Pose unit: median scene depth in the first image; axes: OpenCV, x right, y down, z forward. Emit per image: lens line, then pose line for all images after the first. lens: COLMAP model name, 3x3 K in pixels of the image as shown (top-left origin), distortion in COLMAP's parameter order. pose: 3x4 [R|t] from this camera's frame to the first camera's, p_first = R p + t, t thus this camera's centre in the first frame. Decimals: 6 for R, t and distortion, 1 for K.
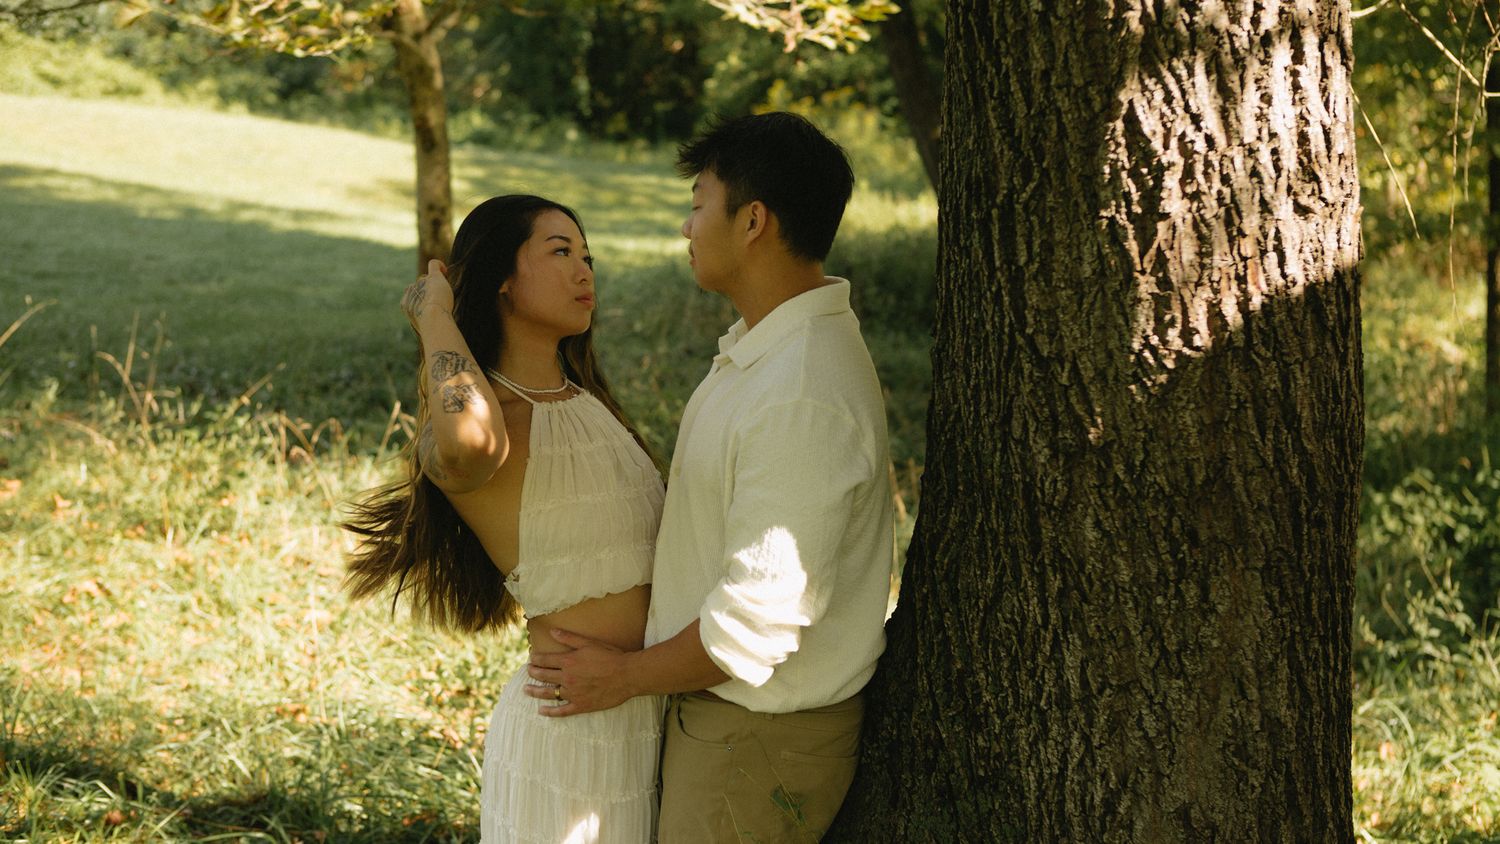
lens RADIAL K [[2107.4, 0, 752.7], [0, 2107.4, 370.2], [0, 0, 1]] dist [-0.053613, 0.000000]
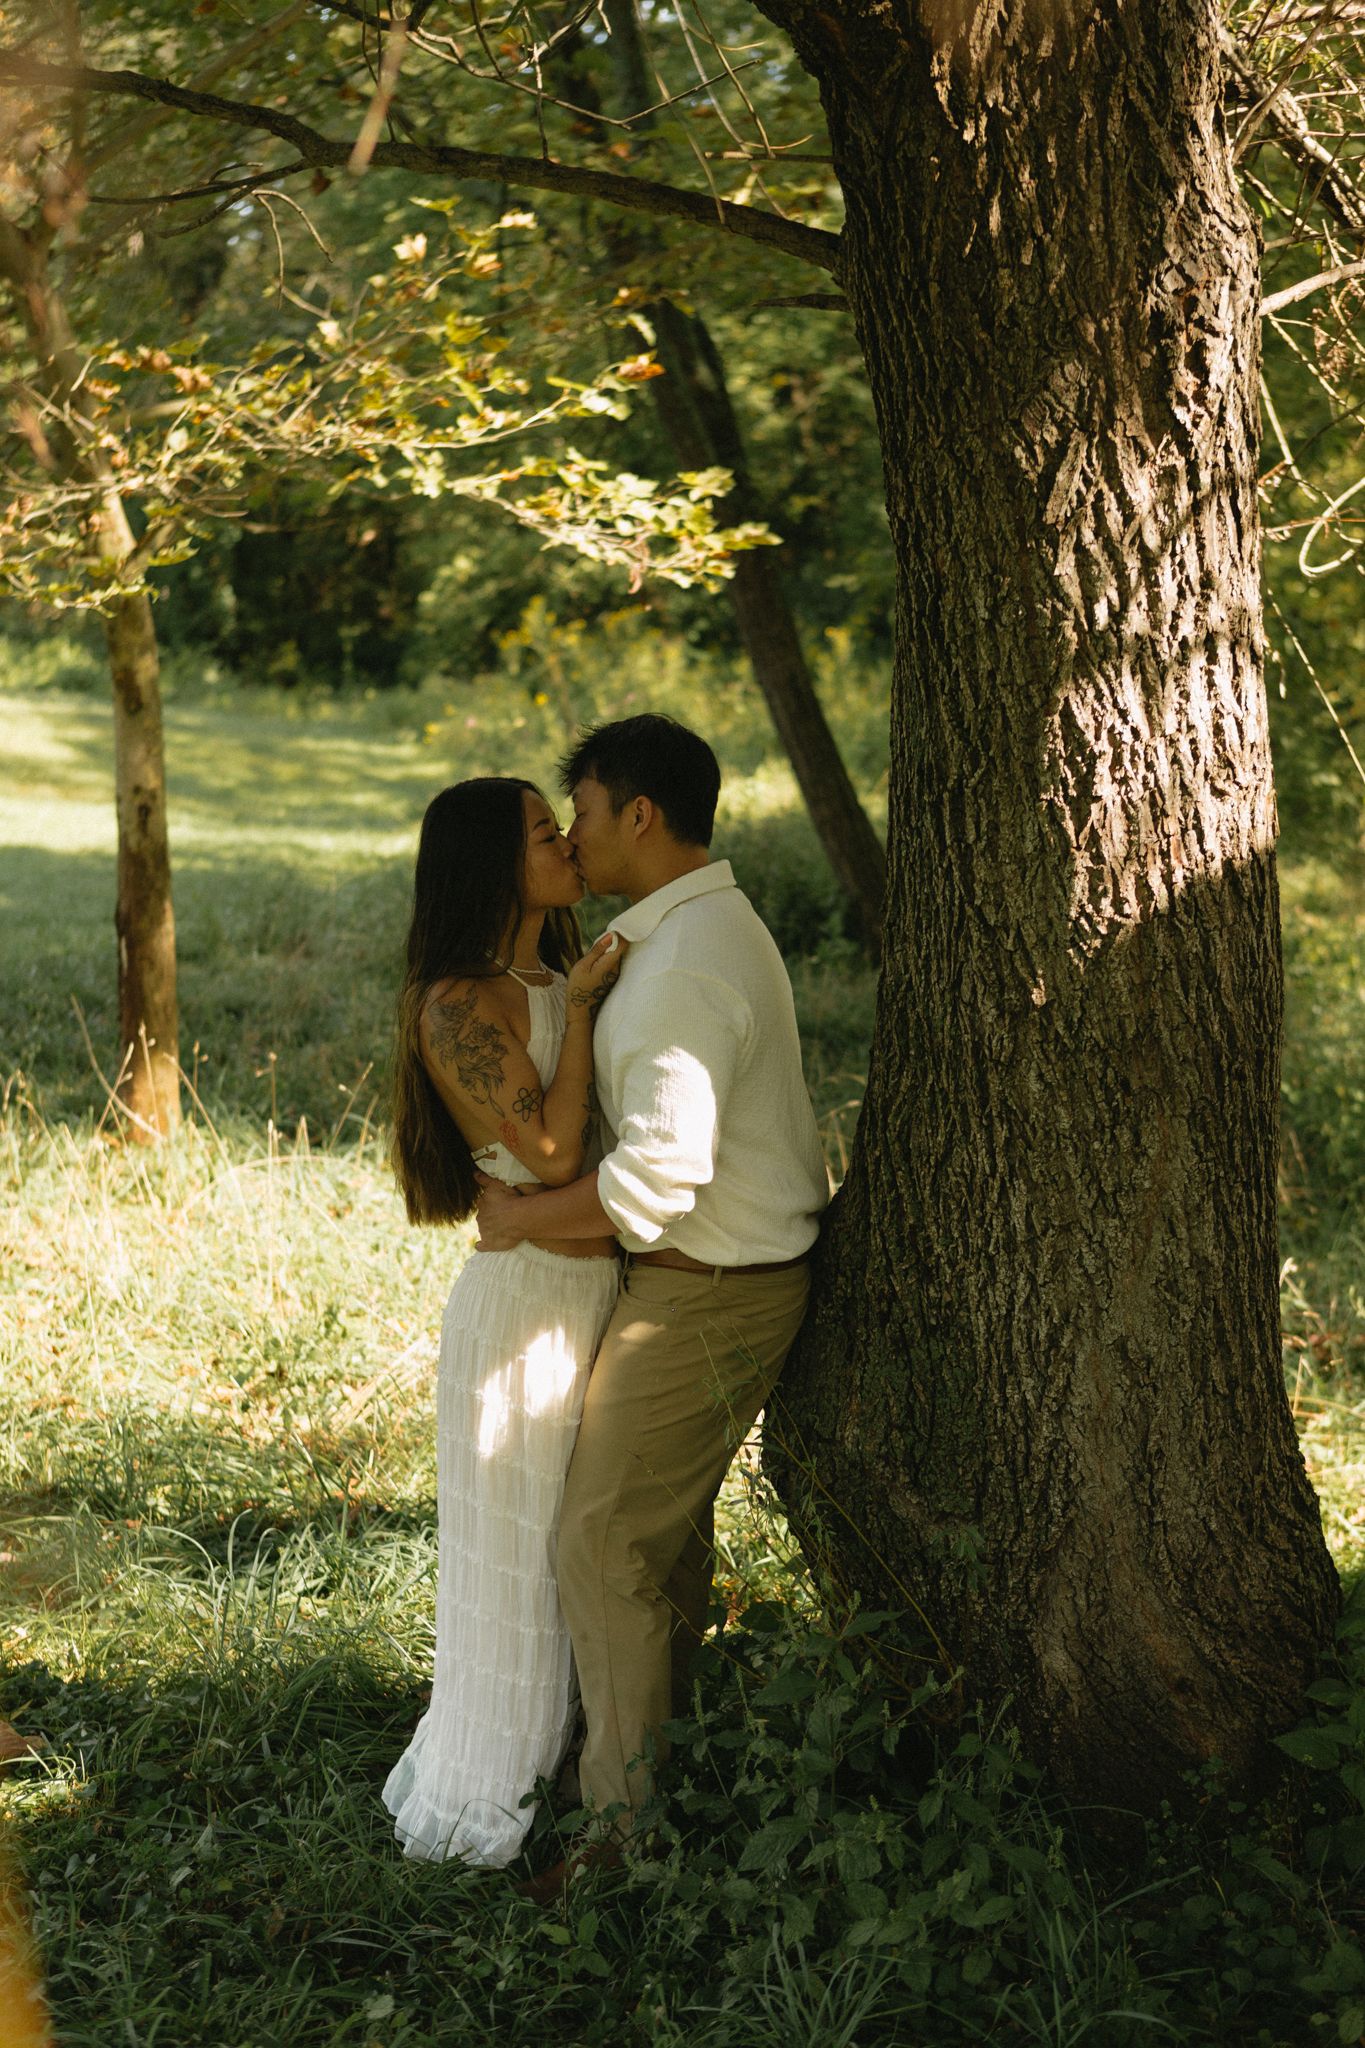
lens RADIAL K [[3454.2, 0, 641.0], [0, 3454.2, 1001.2], [0, 0, 1]] dist [-0.090080, 0.000000]
pose [[0.998446, -0.006896, 0.055302, -0.140765], [0.007687, 0.999871, -0.014102, 0.055327], [-0.055198, 0.014505, 0.998370, -0.772615]]
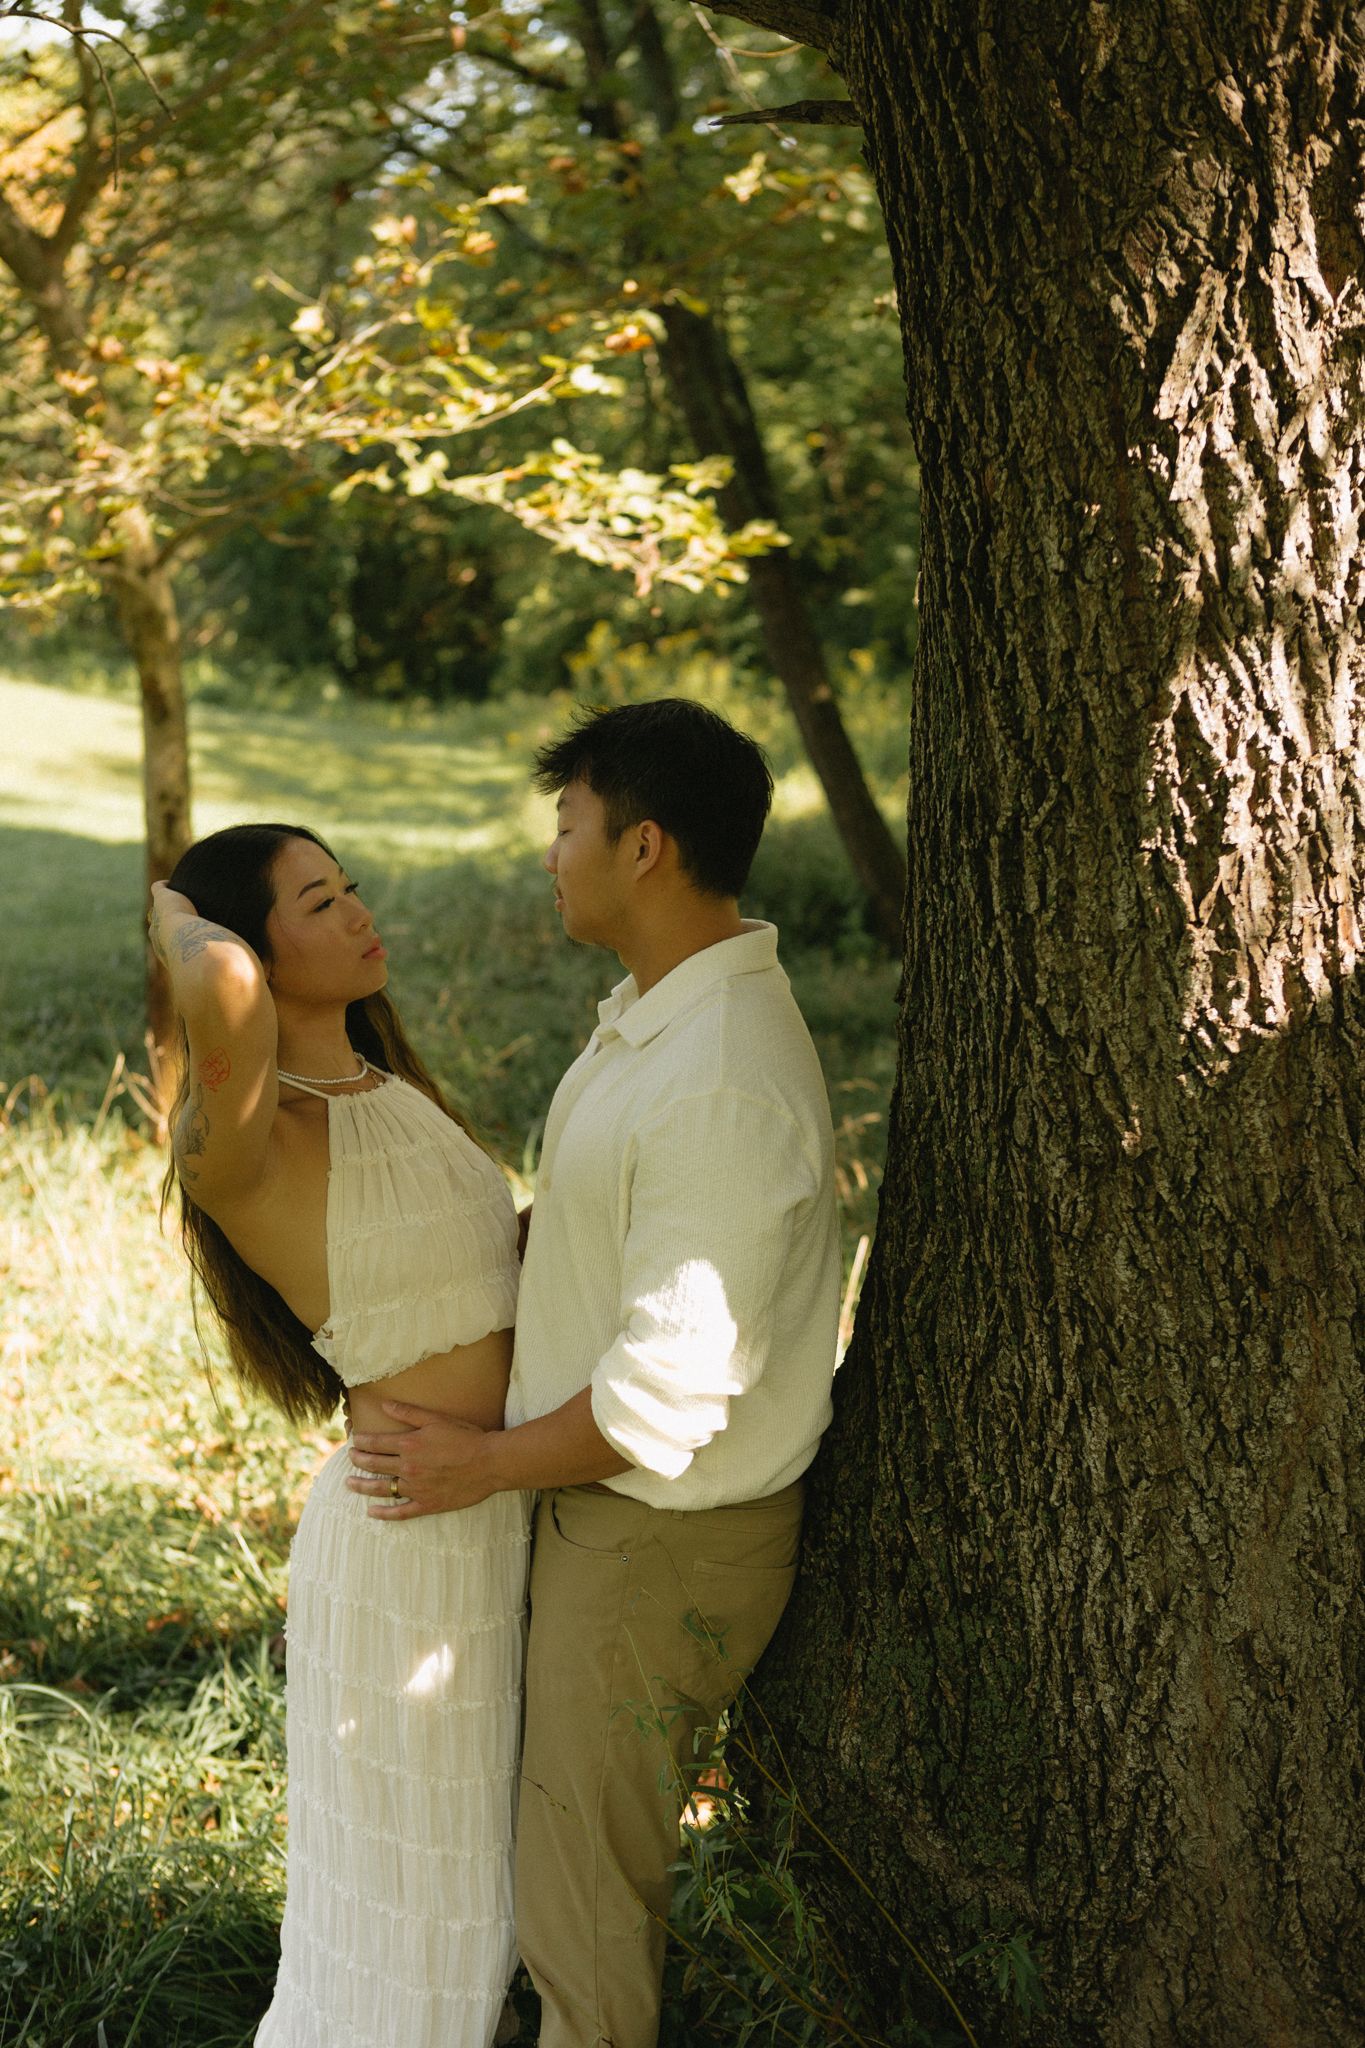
lens RADIAL K [[2717.3, 0, 669.6], [0, 2717.3, 1006.1], [0, 0, 1]] dist [-0.032456, 0.000000]
pose [[0.999137, -0.004056, 0.041329, -0.037094], [0.003835, 0.999978, 0.005418, -0.021625], [-0.041350, -0.005255, 0.999131, 0.048072]]
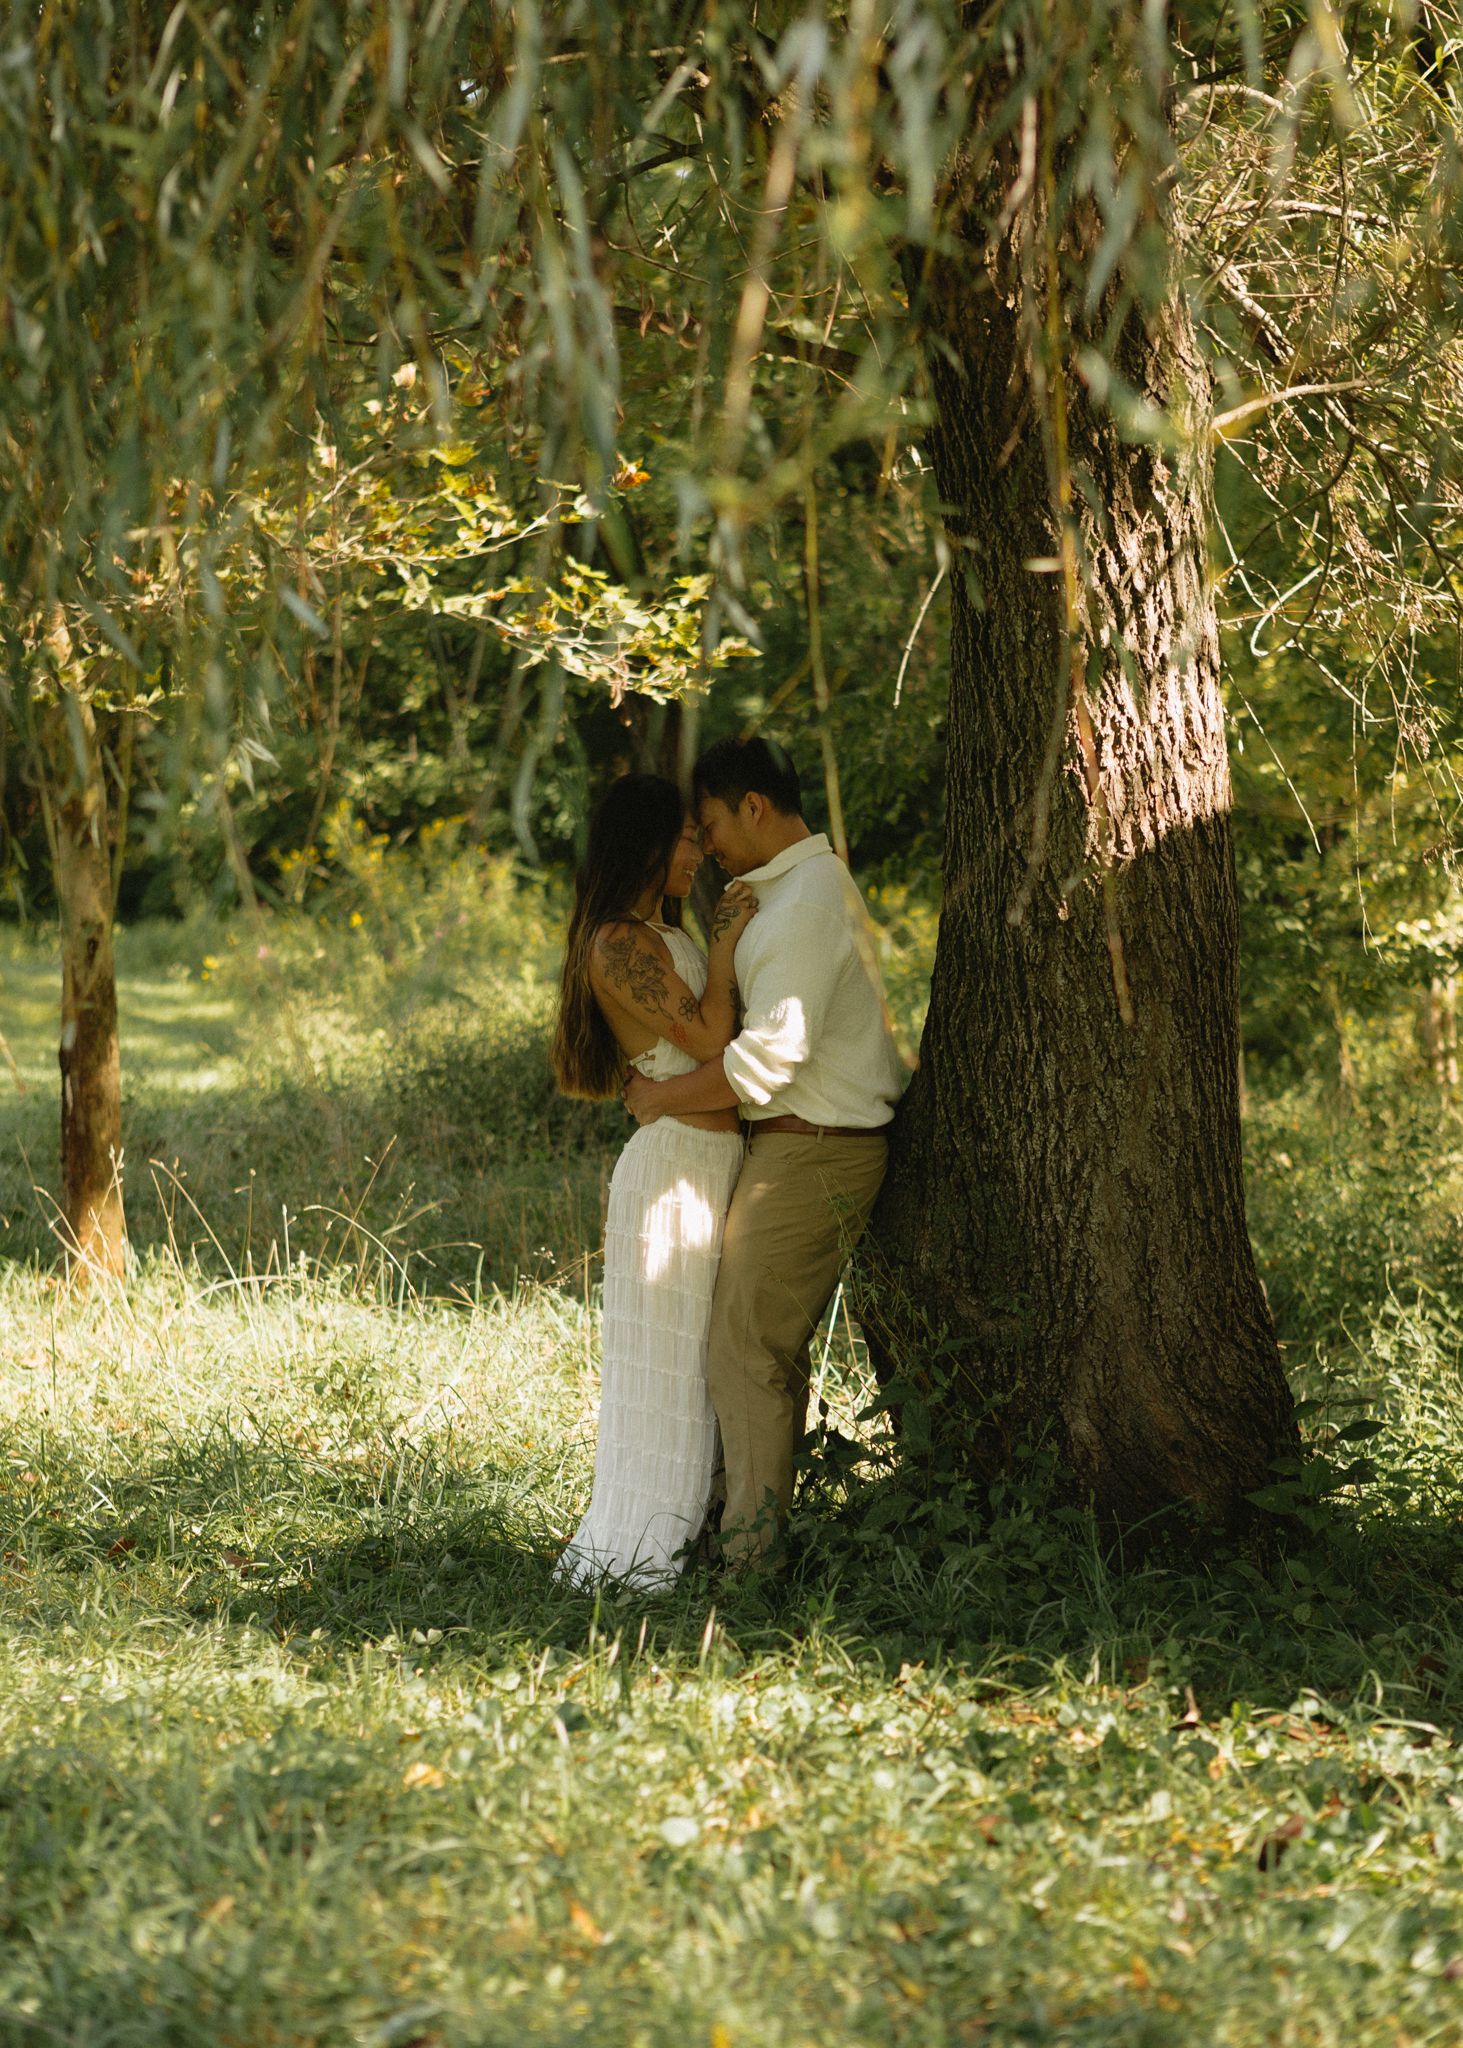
lens RADIAL K [[5105.3, 0, 738.6], [0, 5105.3, 1029.7], [0, 0, 1]] dist [-0.178906, 0.000000]
pose [[0.990611, -0.006333, 0.136563, -0.554663], [0.020182, 0.994755, -0.100273, 0.461896], [-0.135211, 0.102087, 0.985544, -2.513519]]
